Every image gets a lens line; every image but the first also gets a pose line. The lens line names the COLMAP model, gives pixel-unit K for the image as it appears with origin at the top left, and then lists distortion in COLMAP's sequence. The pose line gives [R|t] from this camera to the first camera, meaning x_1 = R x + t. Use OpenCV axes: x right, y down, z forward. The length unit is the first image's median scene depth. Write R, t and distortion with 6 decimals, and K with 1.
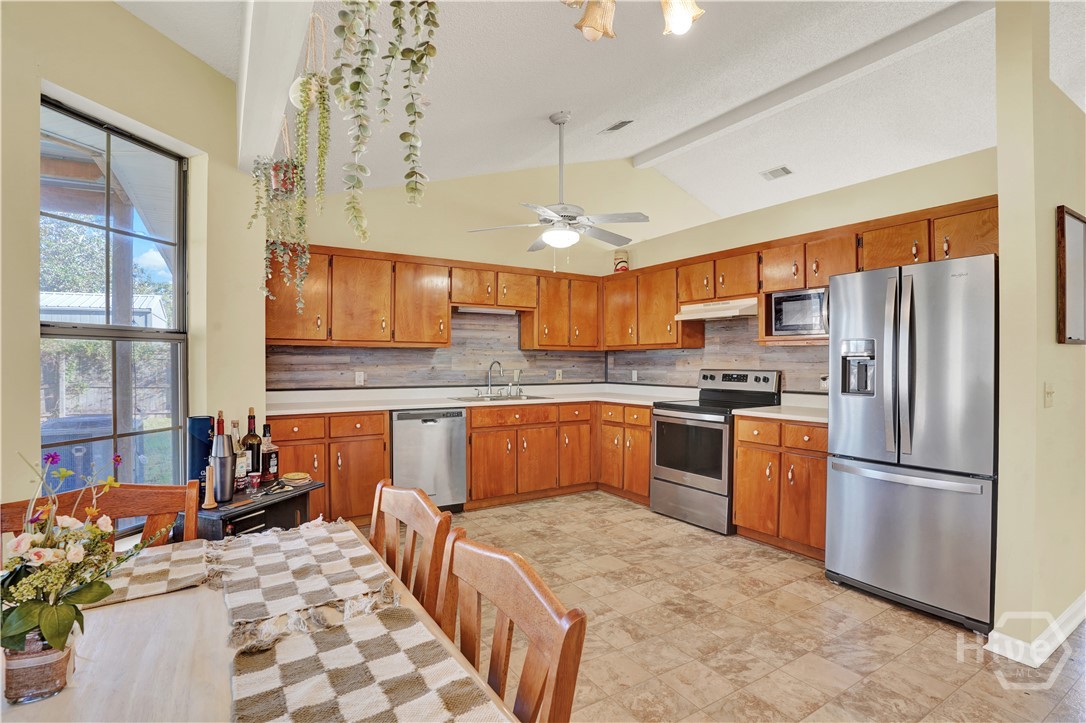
lens RADIAL K [[508.6, 0, 541.2], [0, 508.6, 367.5], [0, 0, 1]] dist [-0.027551, 0.001803]
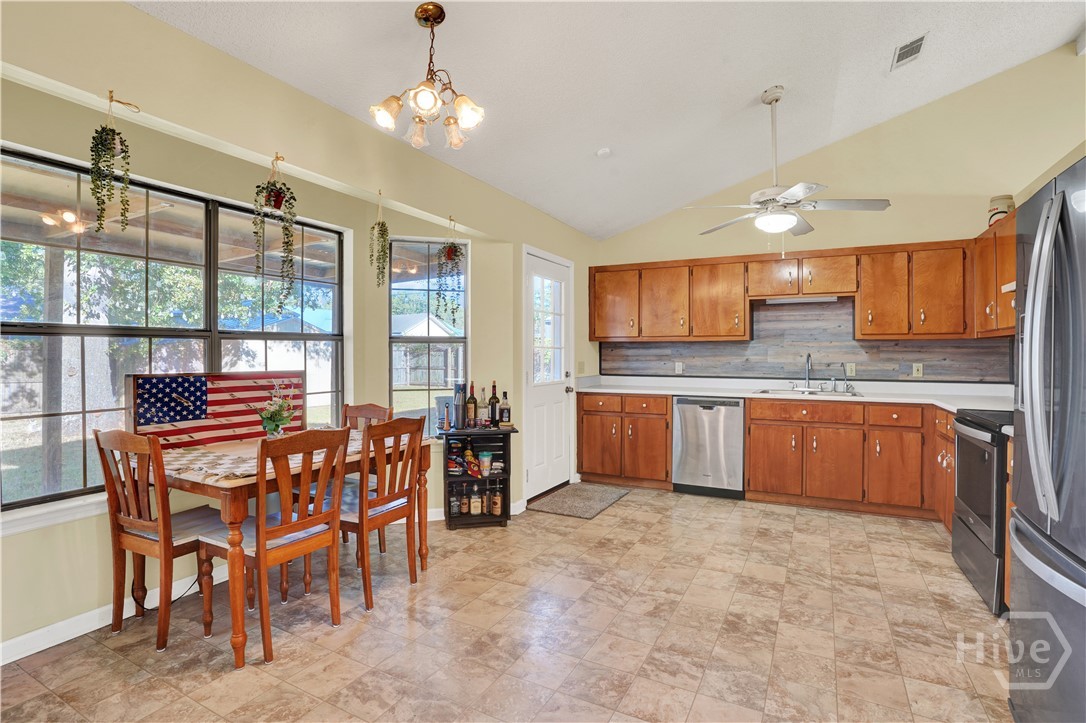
lens RADIAL K [[508.6, 0, 571.4], [0, 508.6, 357.2], [0, 0, 1]] dist [-0.027551, 0.001803]
pose [[0.539395, 0.004264, -0.842042, 0.504621], [-0.008660, 0.999962, -0.000484, -0.000913], [0.842008, 0.007553, 0.539412, 0.143955]]
